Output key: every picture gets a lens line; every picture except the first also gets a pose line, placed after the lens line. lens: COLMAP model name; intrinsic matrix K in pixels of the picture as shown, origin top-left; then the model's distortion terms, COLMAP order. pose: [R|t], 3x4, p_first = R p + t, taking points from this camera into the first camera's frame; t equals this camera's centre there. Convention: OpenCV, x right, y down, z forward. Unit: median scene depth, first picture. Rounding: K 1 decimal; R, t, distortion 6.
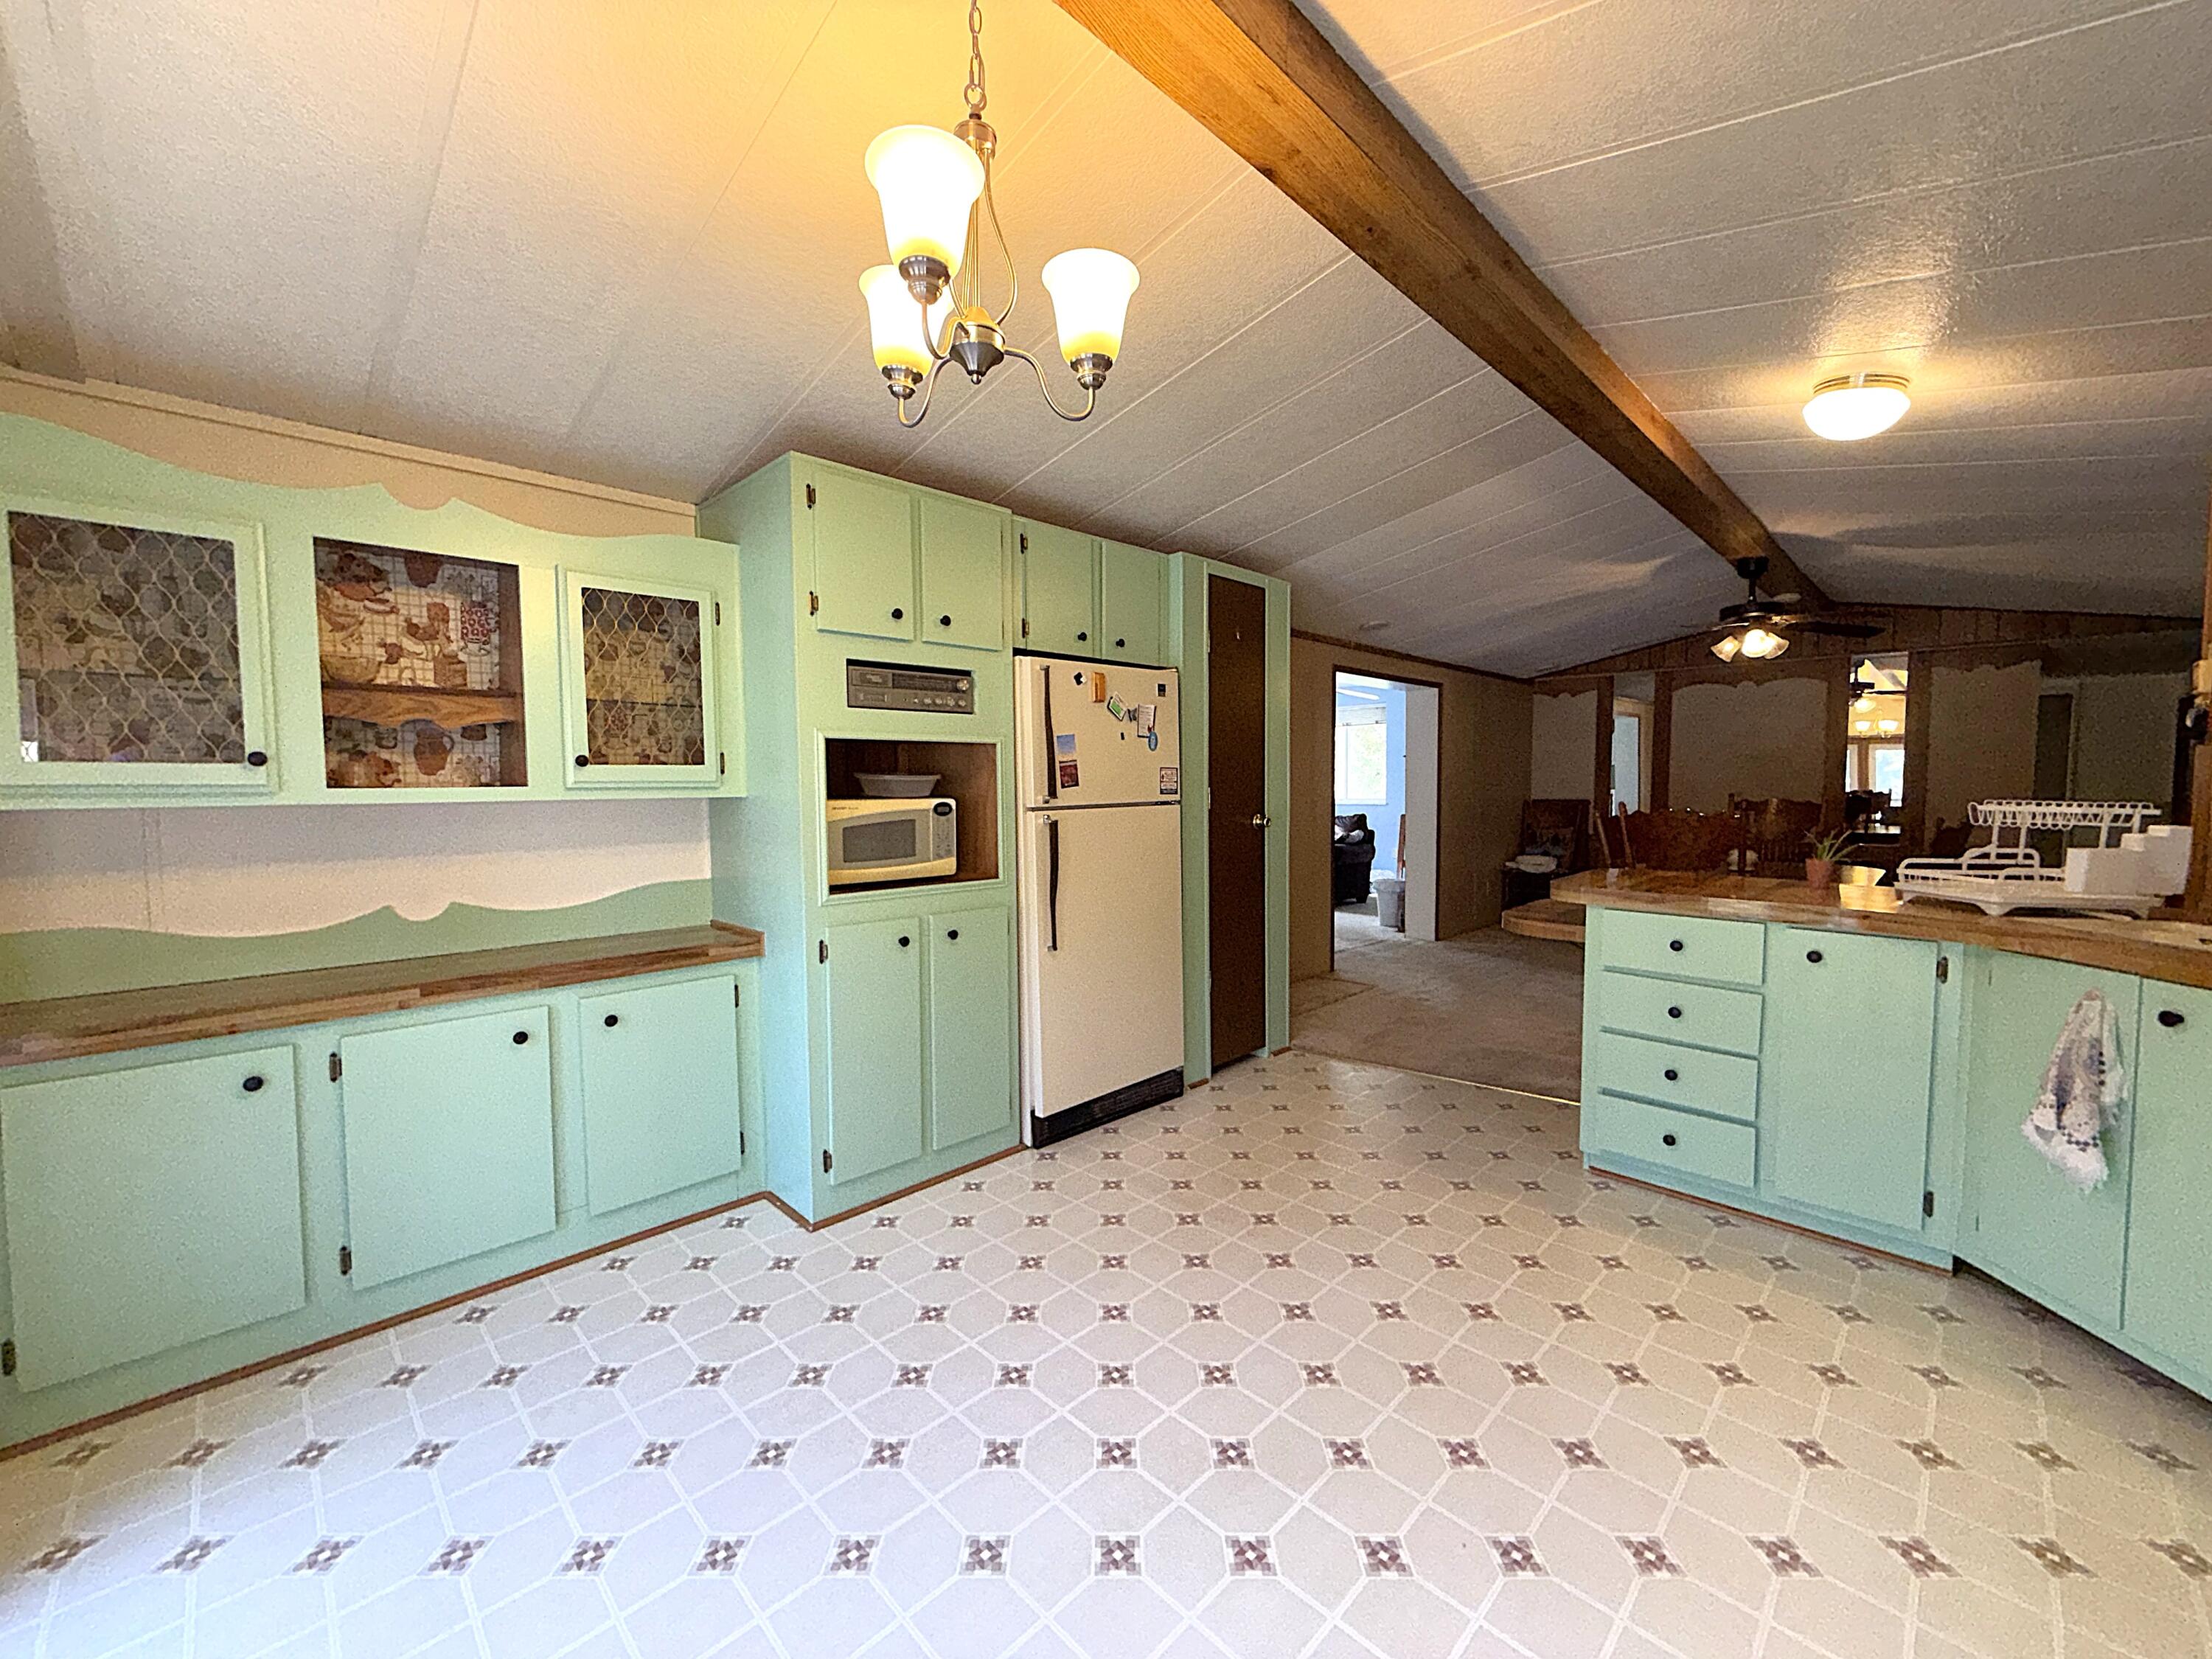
lens RADIAL K [[869.2, 0, 1103.2], [0, 869.2, 832.5], [0, 0, 1]] dist [0.001854, -0.000238]
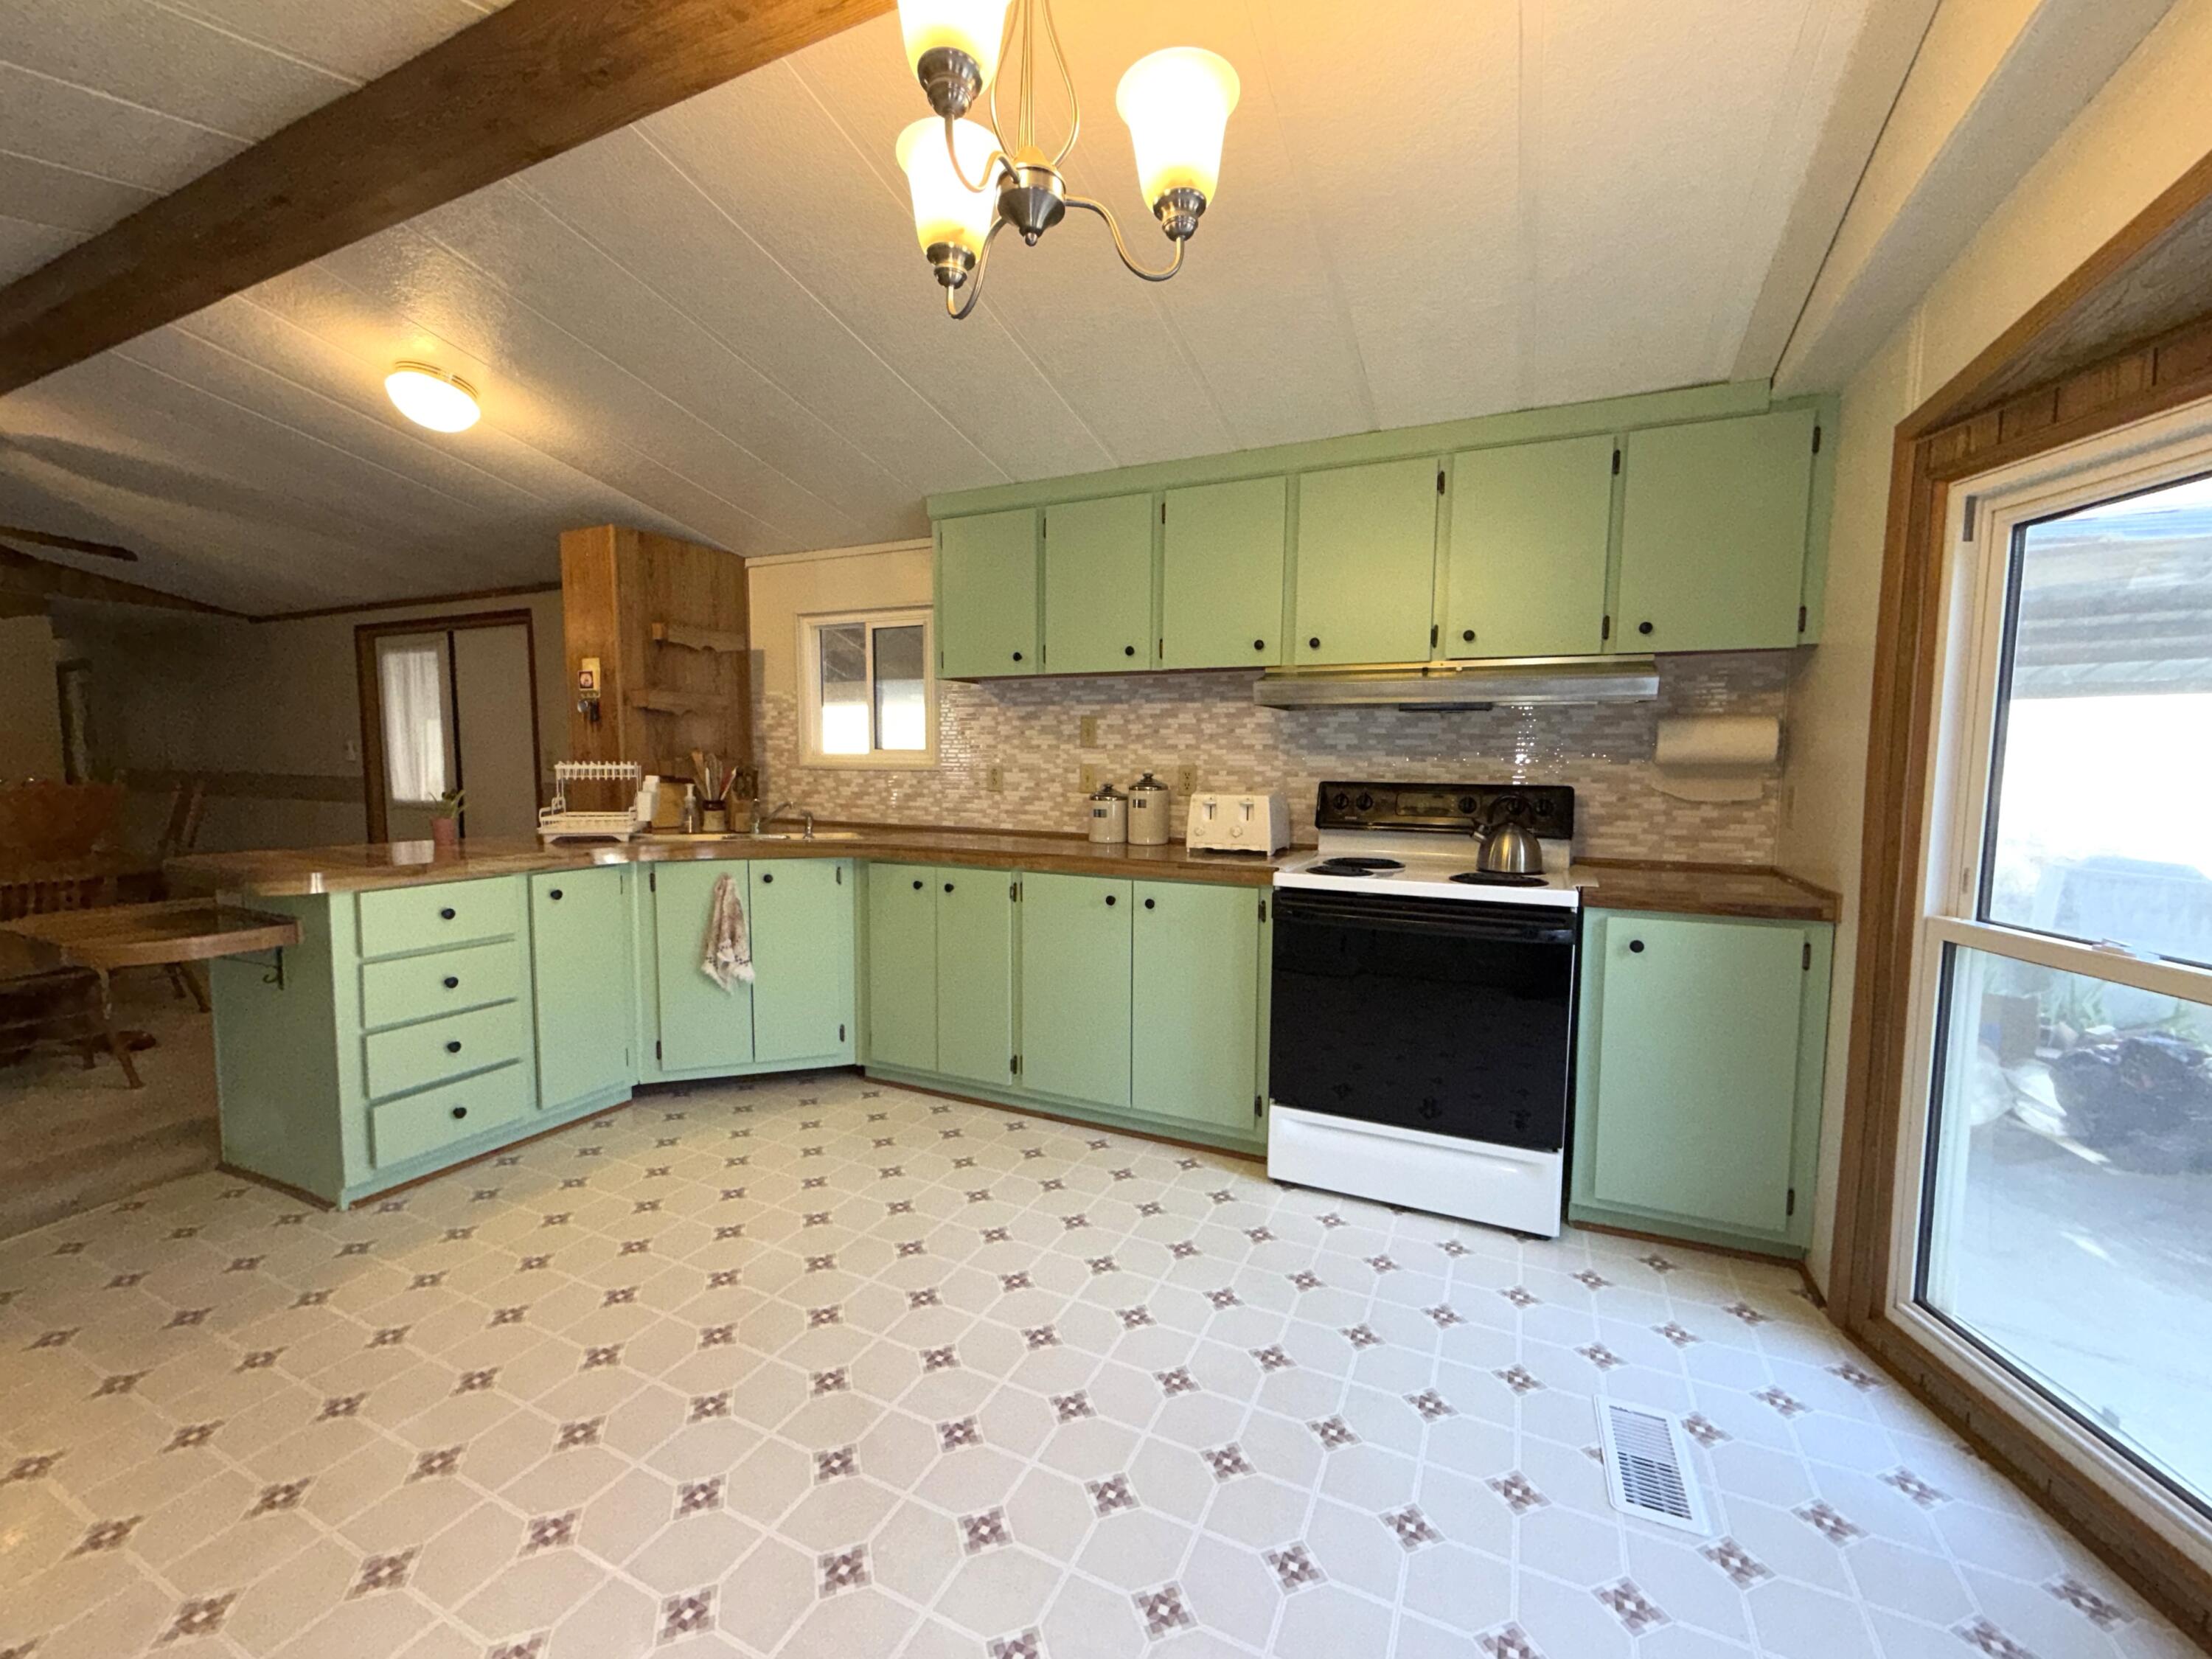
lens RADIAL K [[869.2, 0, 1100.3], [0, 869.2, 834.8], [0, 0, 1]] dist [0.001854, -0.000238]
pose [[-0.351282, -0.082573, 0.932621, -0.501213], [0.035165, 0.994237, 0.101274, -0.030451], [-0.935609, 0.068371, -0.346354, 0.667228]]
